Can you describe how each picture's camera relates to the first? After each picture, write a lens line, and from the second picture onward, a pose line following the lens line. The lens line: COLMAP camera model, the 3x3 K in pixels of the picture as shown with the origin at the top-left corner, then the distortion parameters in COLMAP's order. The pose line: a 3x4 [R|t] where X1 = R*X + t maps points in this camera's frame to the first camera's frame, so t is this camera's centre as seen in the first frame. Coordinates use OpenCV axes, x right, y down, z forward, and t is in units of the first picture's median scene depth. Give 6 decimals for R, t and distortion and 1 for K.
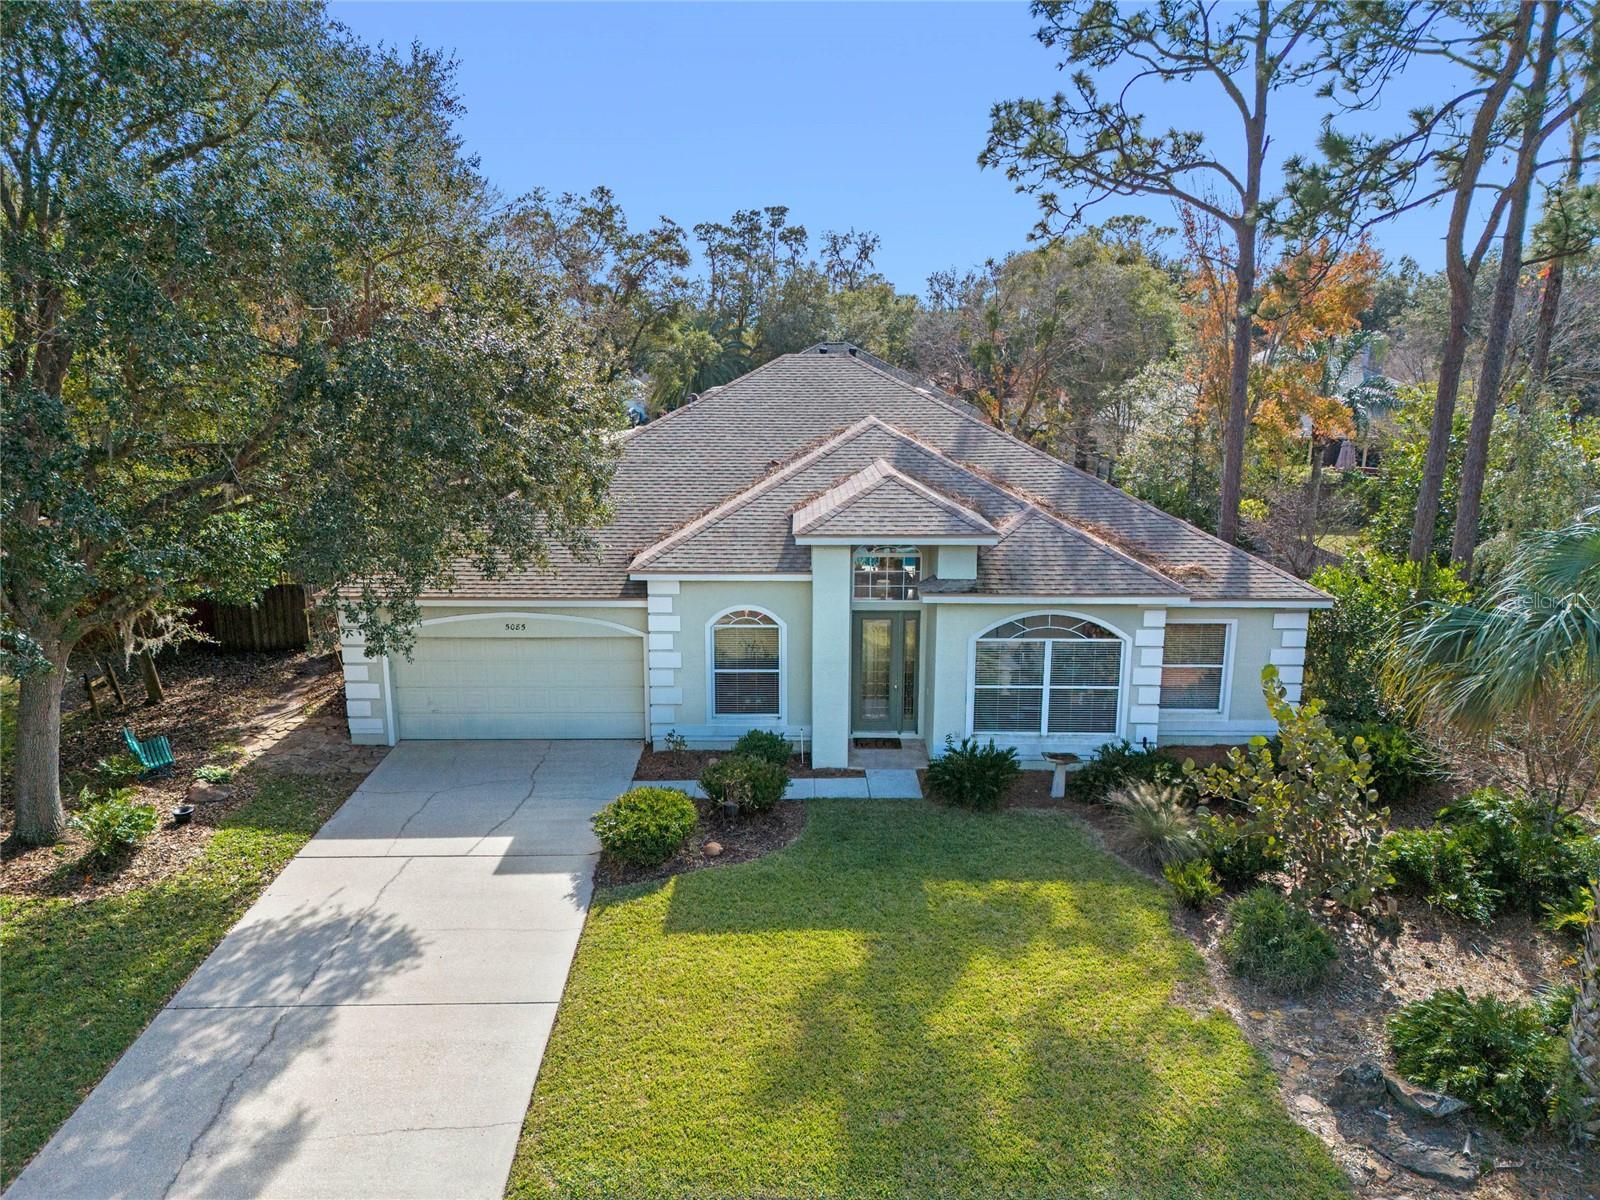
lens RADIAL K [[1194.8, 0, 792.1], [0, 1194.8, 631.8], [0, 0, 1]] dist [0.046546, -0.040864]
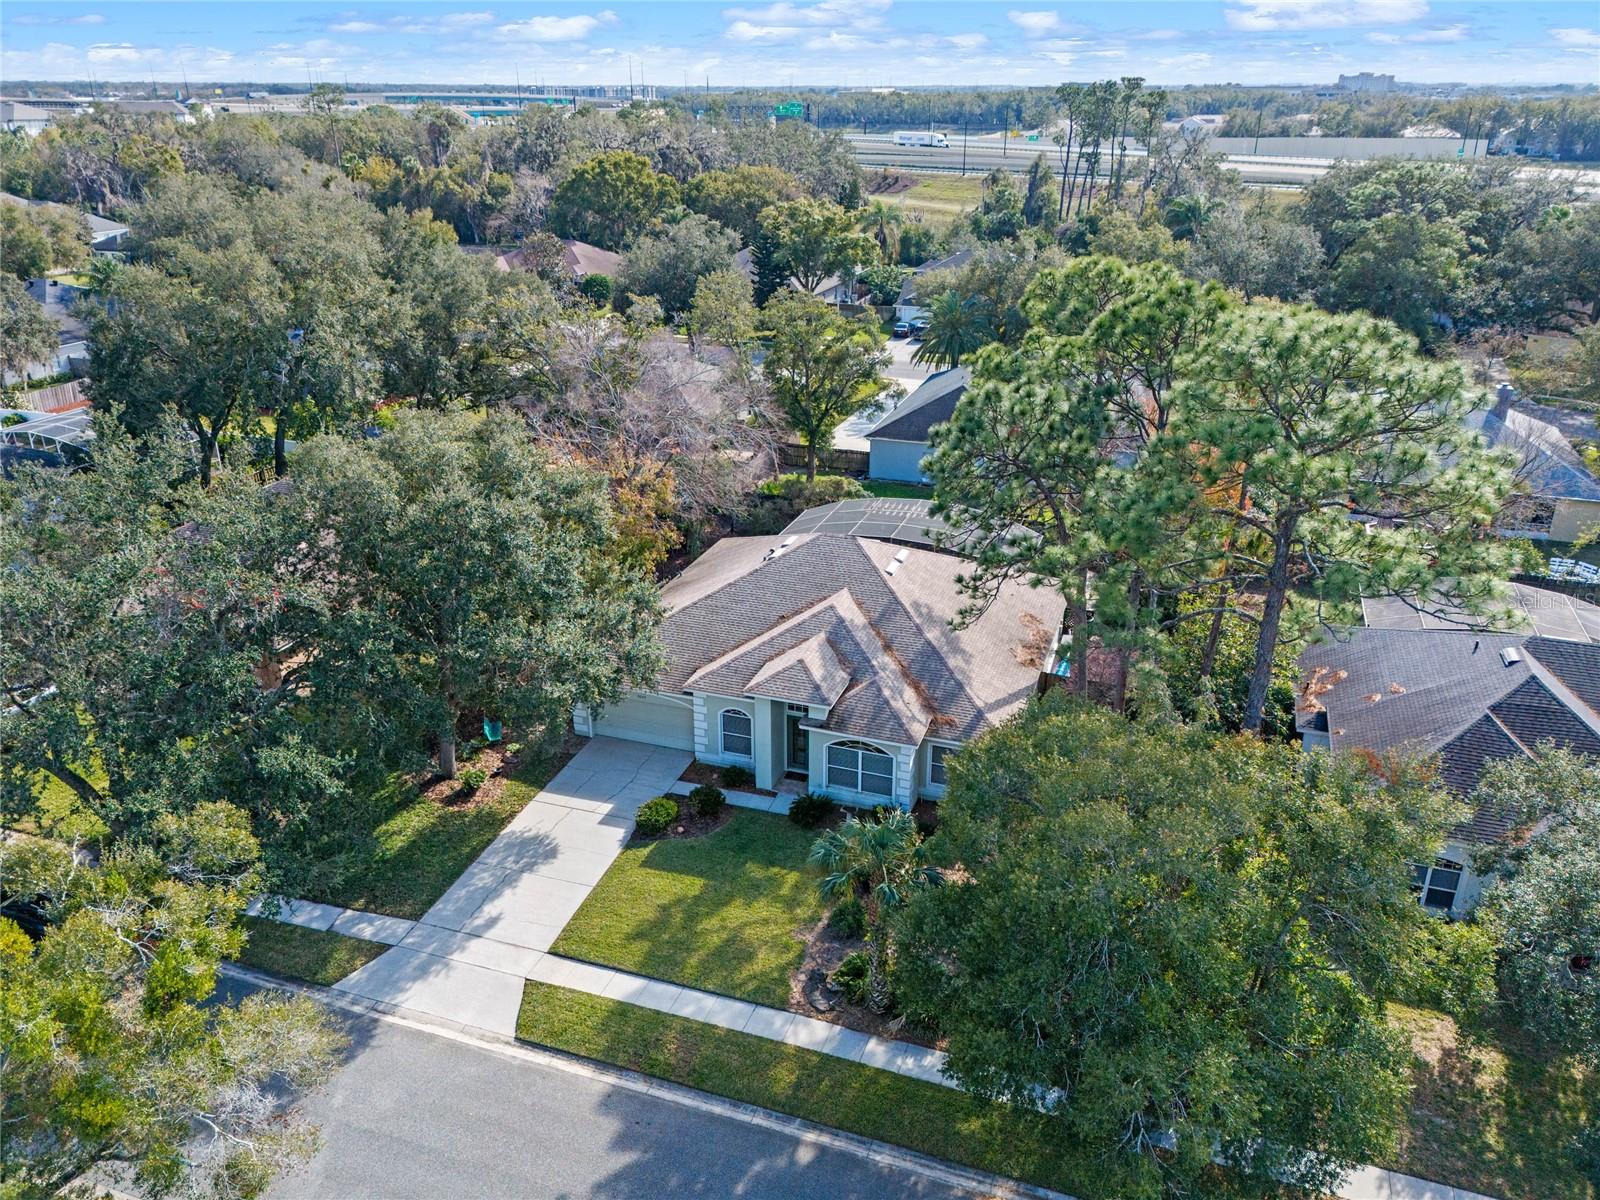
lens RADIAL K [[1194.8, 0, 810.2], [0, 1194.8, 606.5], [0, 0, 1]] dist [0.046546, -0.040864]
pose [[0.944259, 0.130013, -0.302441, 0.754111], [-0.075165, 0.979589, 0.186428, -0.644793], [0.320506, -0.153303, 0.934759, -0.982963]]
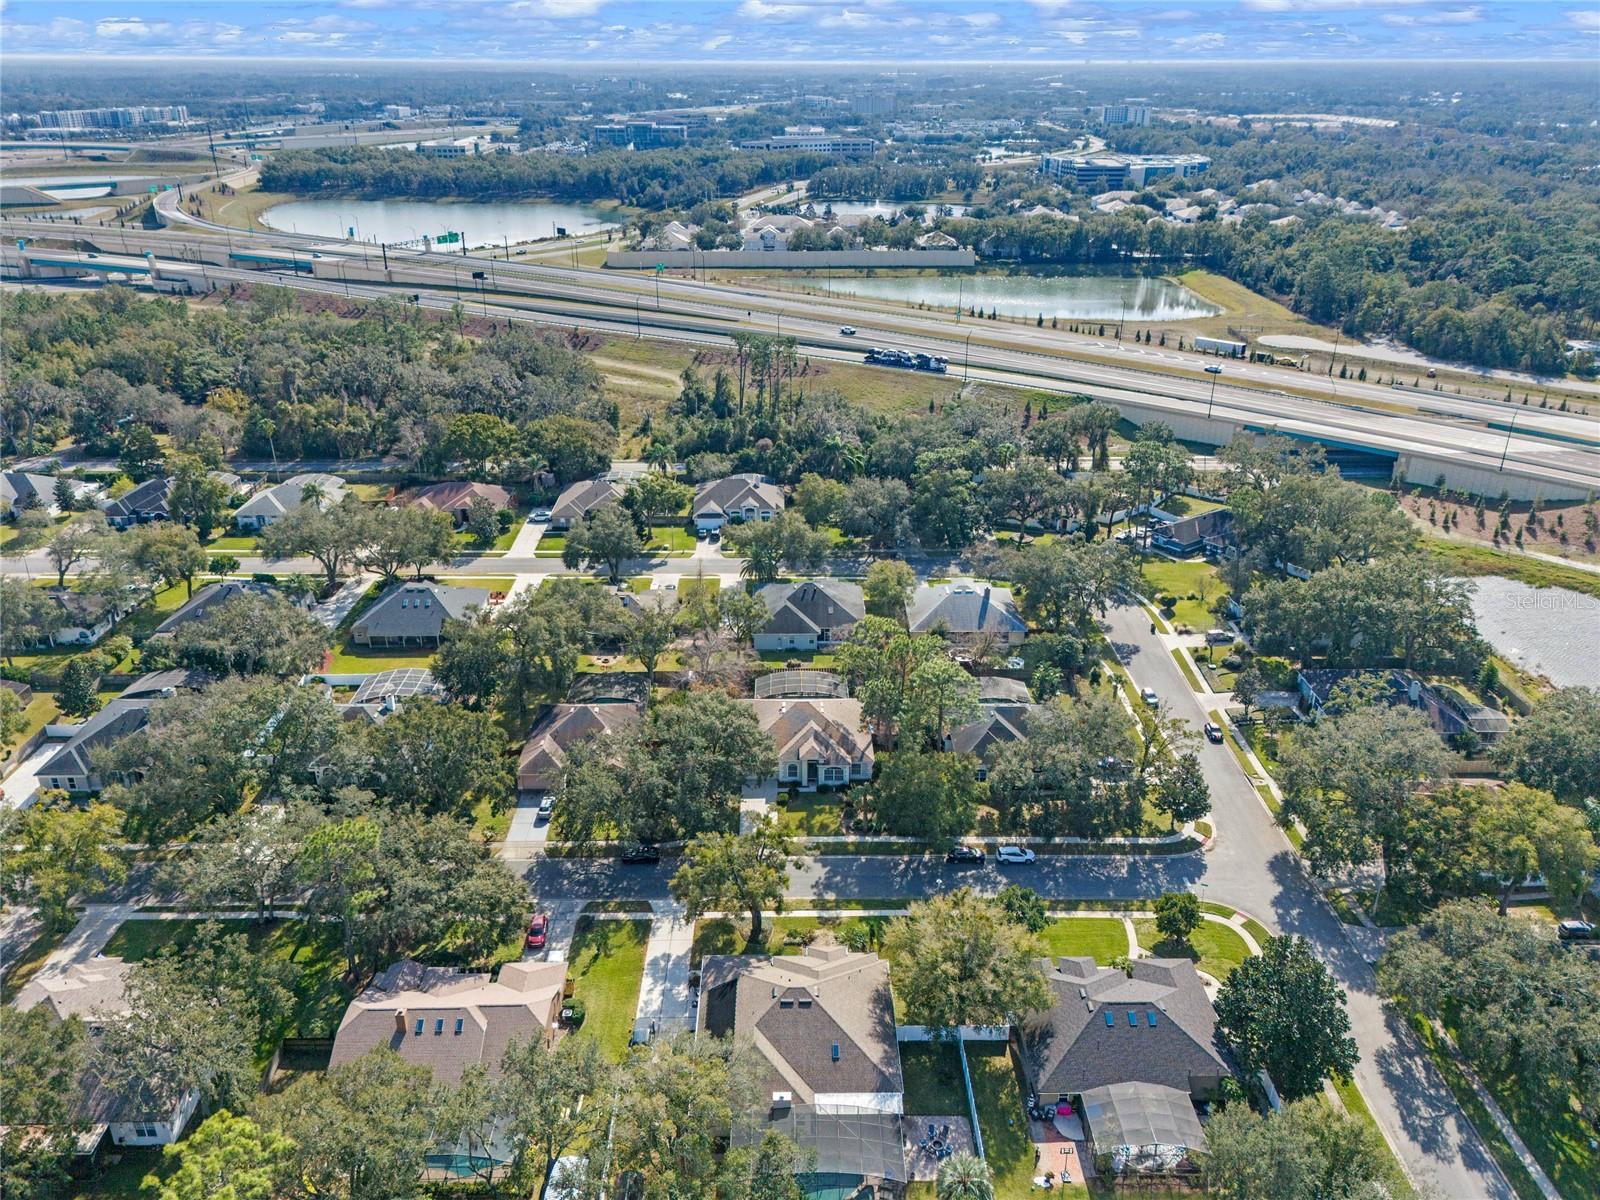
lens RADIAL K [[1194.8, 0, 827.6], [0, 1194.8, 561.8], [0, 0, 1]] dist [0.046546, -0.040864]
pose [[0.999559, -0.002361, 0.029614, -0.039854], [-0.002052, 0.988973, 0.148081, -2.422284], [-0.029637, -0.148076, 0.988532, -6.287933]]
